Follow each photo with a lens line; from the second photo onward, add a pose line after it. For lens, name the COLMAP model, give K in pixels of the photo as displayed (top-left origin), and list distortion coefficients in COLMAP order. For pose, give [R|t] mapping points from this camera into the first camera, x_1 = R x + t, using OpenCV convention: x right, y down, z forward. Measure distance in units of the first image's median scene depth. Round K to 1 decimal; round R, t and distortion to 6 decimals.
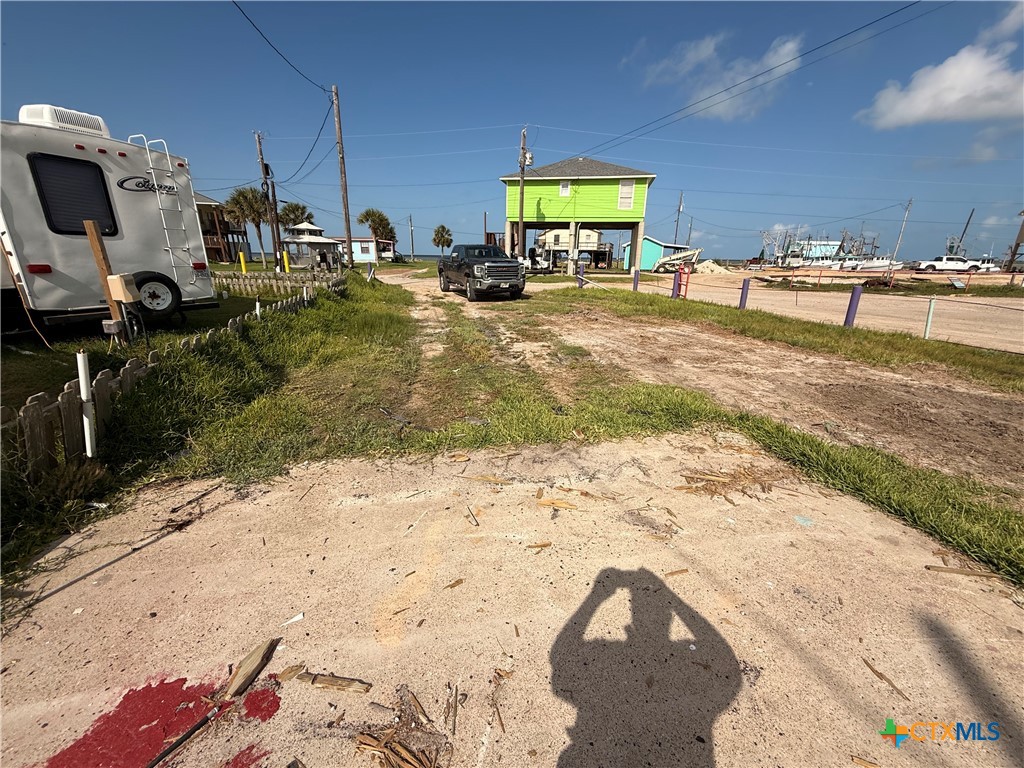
lens RADIAL K [[410.2, 0, 512.0], [0, 410.2, 384.0], [0, 0, 1]] dist [-0.000812, -0.000115]
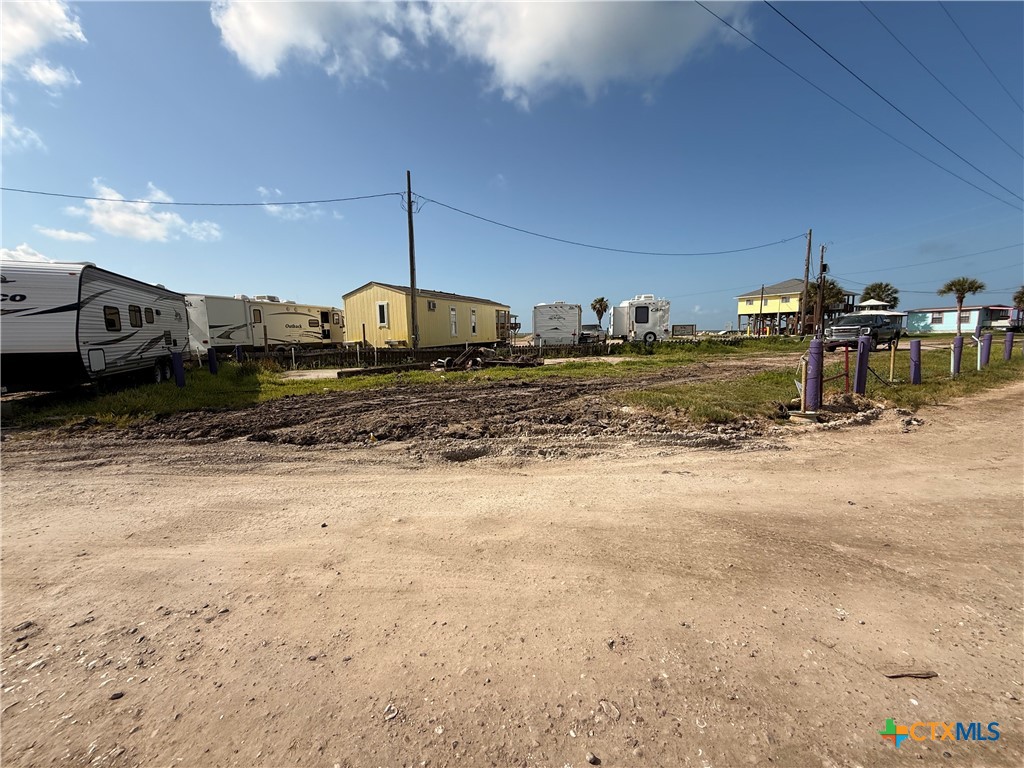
lens RADIAL K [[410.2, 0, 512.0], [0, 410.2, 384.0], [0, 0, 1]] dist [-0.000812, -0.000115]
pose [[0.211116, 0.103048, -0.972014, 0.505753], [-0.273448, 0.960948, 0.042483, 0.074834], [0.938433, 0.256826, 0.231050, -0.188197]]
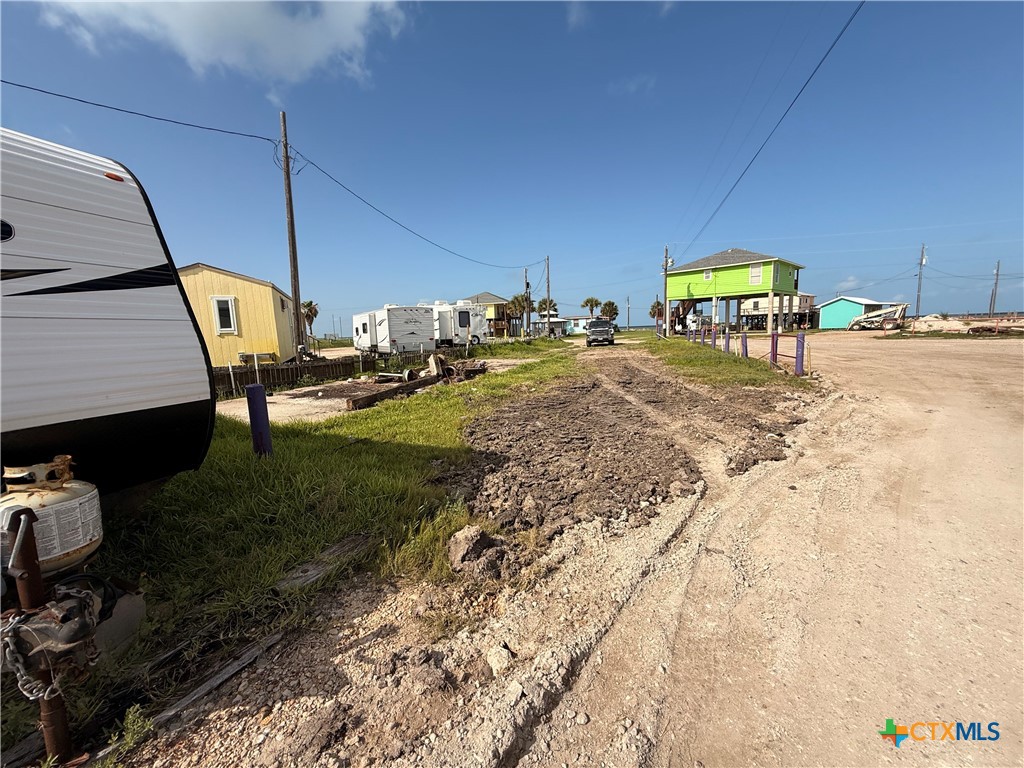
lens RADIAL K [[410.2, 0, 512.0], [0, 410.2, 384.0], [0, 0, 1]] dist [-0.000812, -0.000115]
pose [[0.825655, 0.027502, -0.563505, 0.336367], [-0.120257, 0.984436, -0.128156, 0.132445], [0.551210, 0.173578, 0.816111, -0.395080]]
